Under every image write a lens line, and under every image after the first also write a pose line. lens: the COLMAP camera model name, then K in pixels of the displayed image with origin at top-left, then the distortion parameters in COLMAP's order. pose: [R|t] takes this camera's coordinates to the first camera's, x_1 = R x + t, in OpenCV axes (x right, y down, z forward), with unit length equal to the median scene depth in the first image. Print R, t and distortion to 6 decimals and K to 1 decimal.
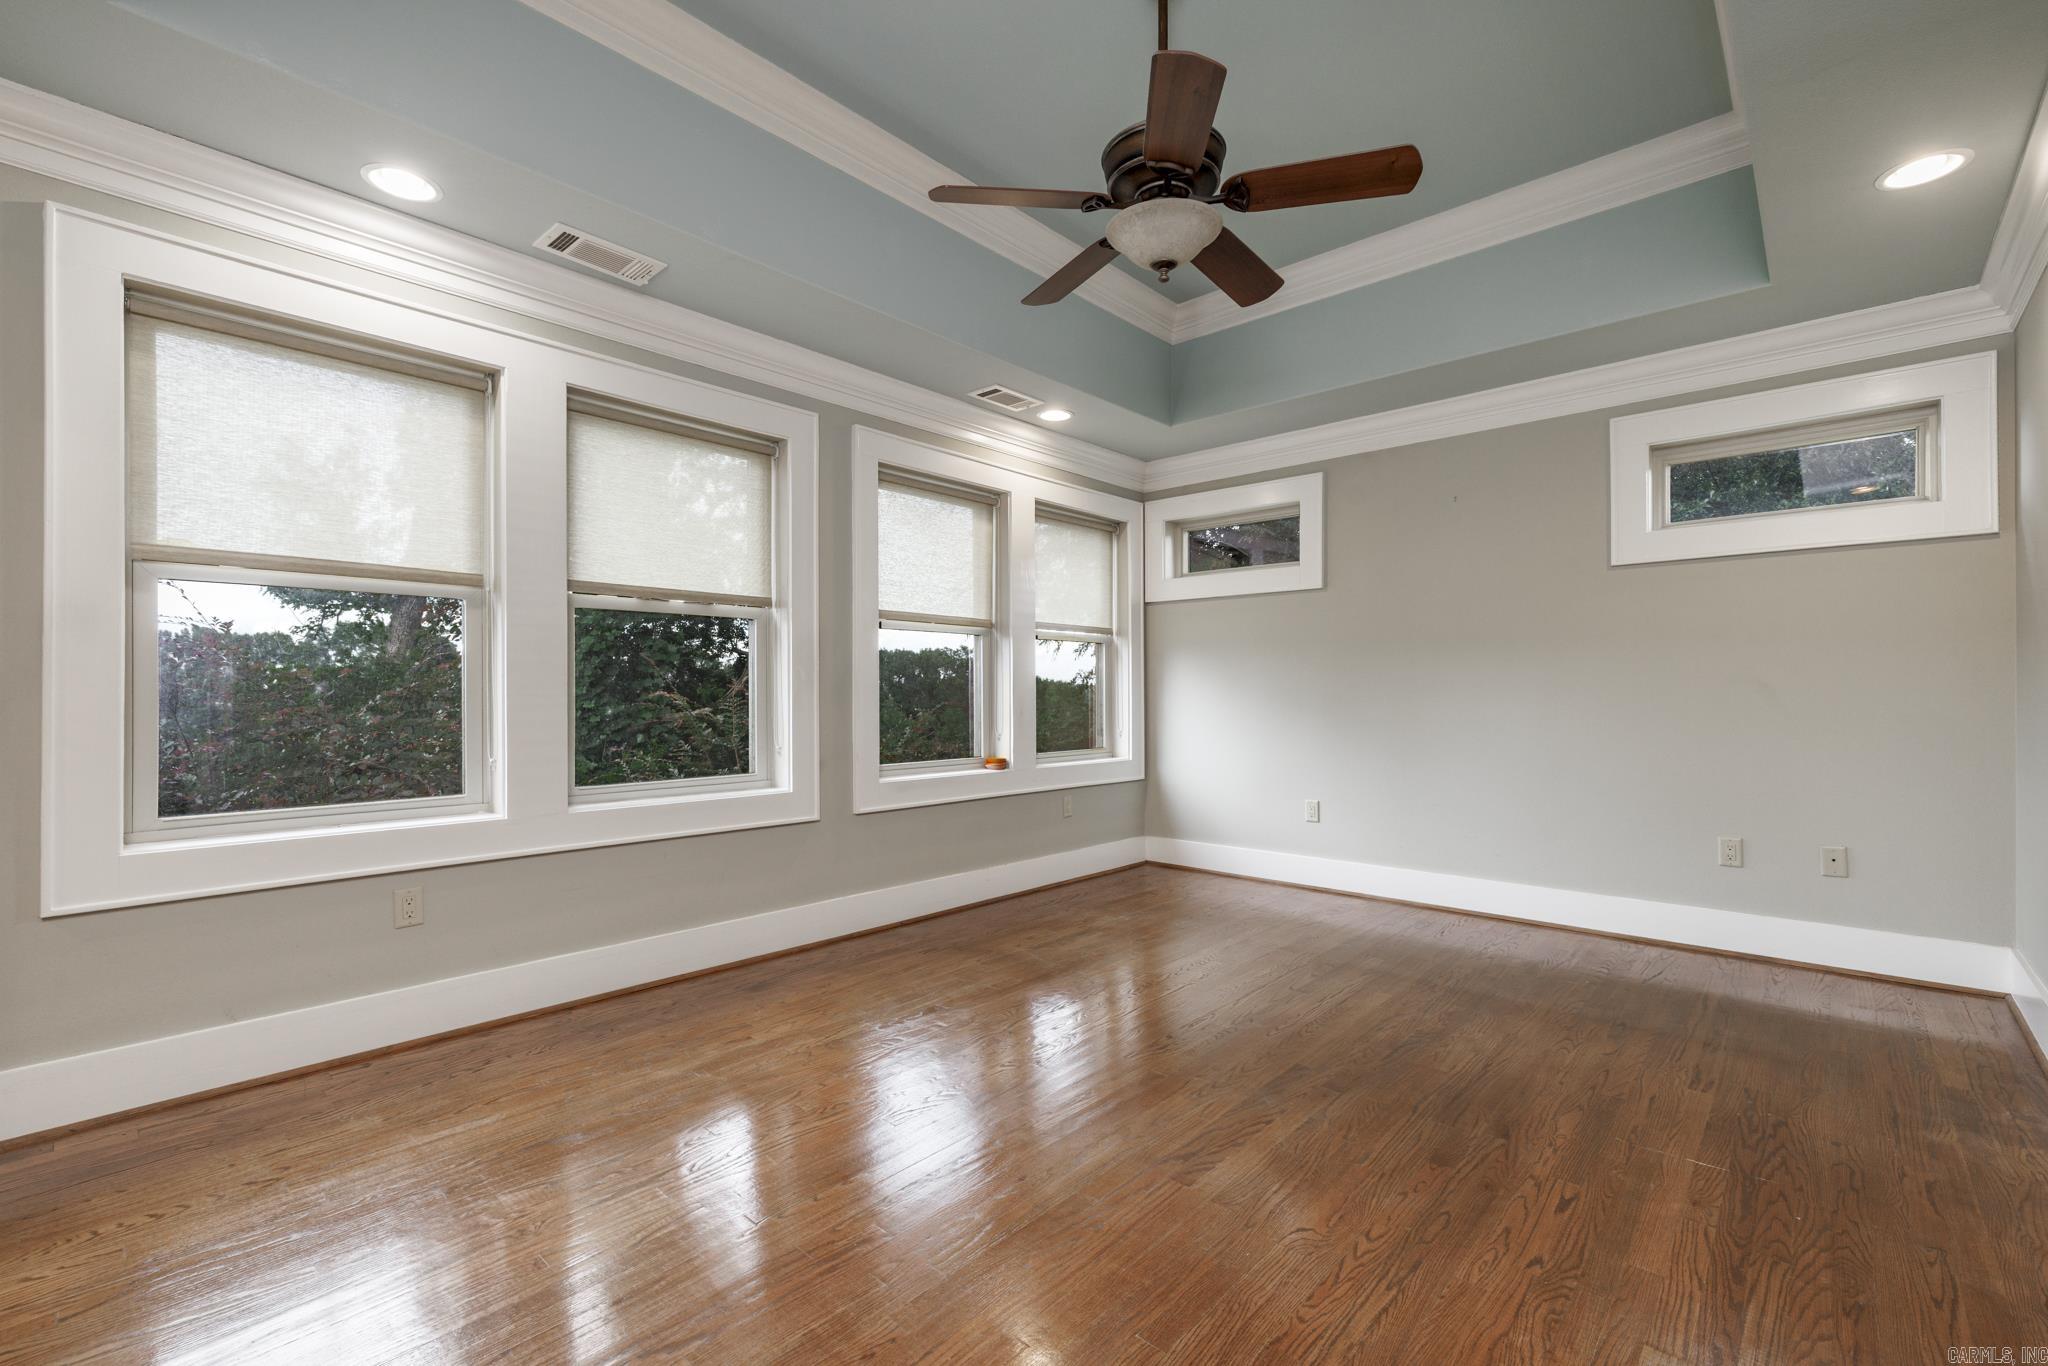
lens RADIAL K [[866.7, 0, 1024.0], [0, 866.7, 683.0], [0, 0, 1]] dist [0.000302, 0.000053]
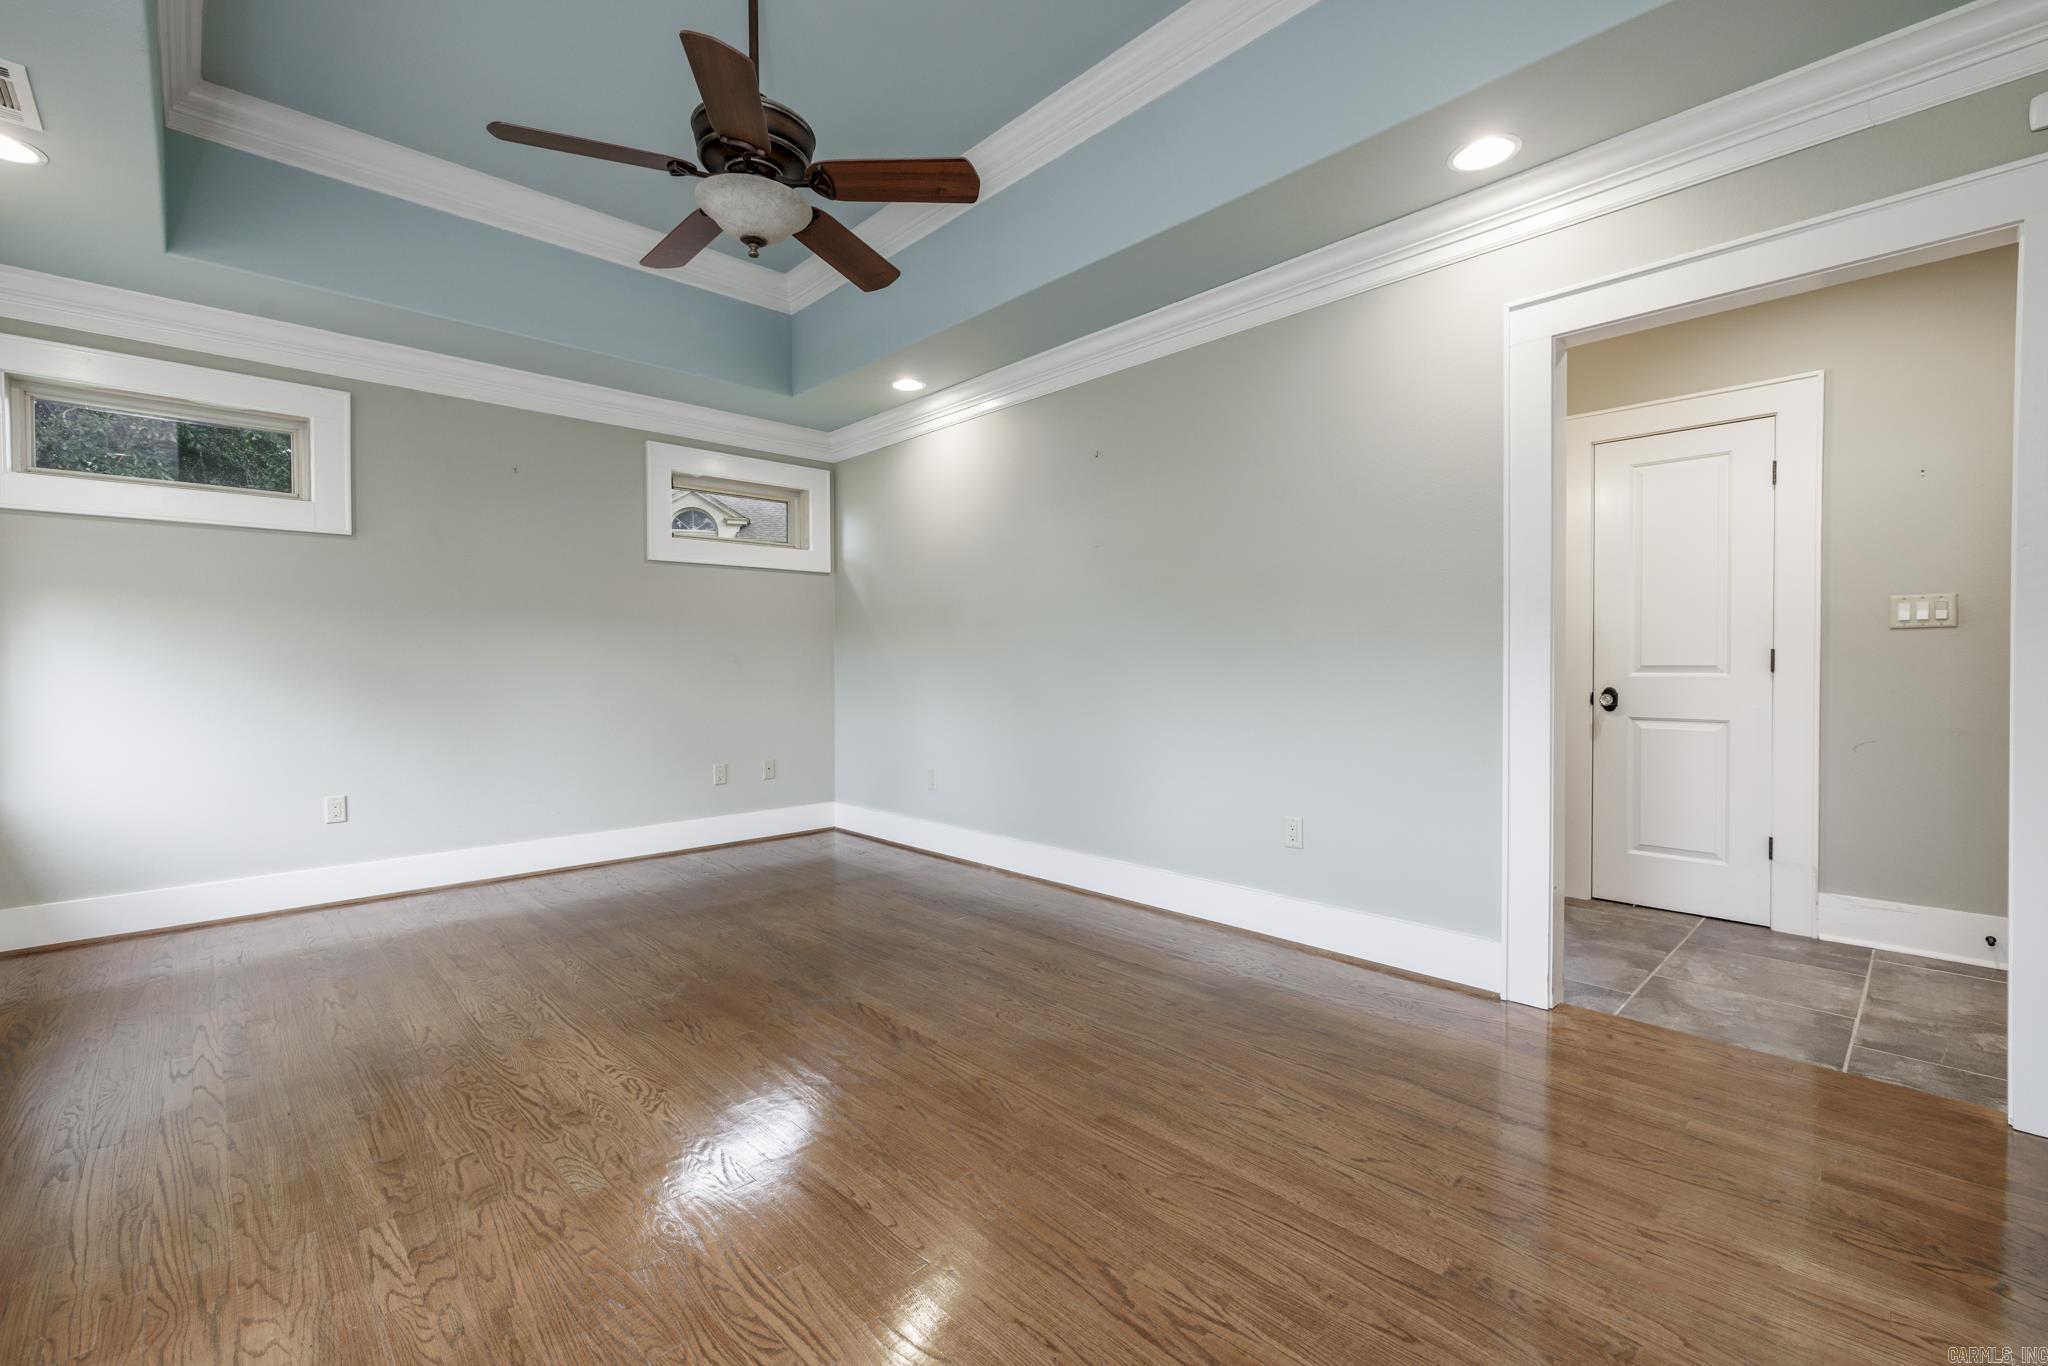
lens RADIAL K [[860.7, 0, 1018.8], [0, 860.7, 677.3], [0, 0, 1]] dist [-0.000277, 0.000369]
pose [[0.076713, -0.014889, 0.996942, -0.627716], [-0.008726, 0.999840, 0.015603, 0.009746], [-0.997015, -0.009896, 0.076571, 0.461196]]
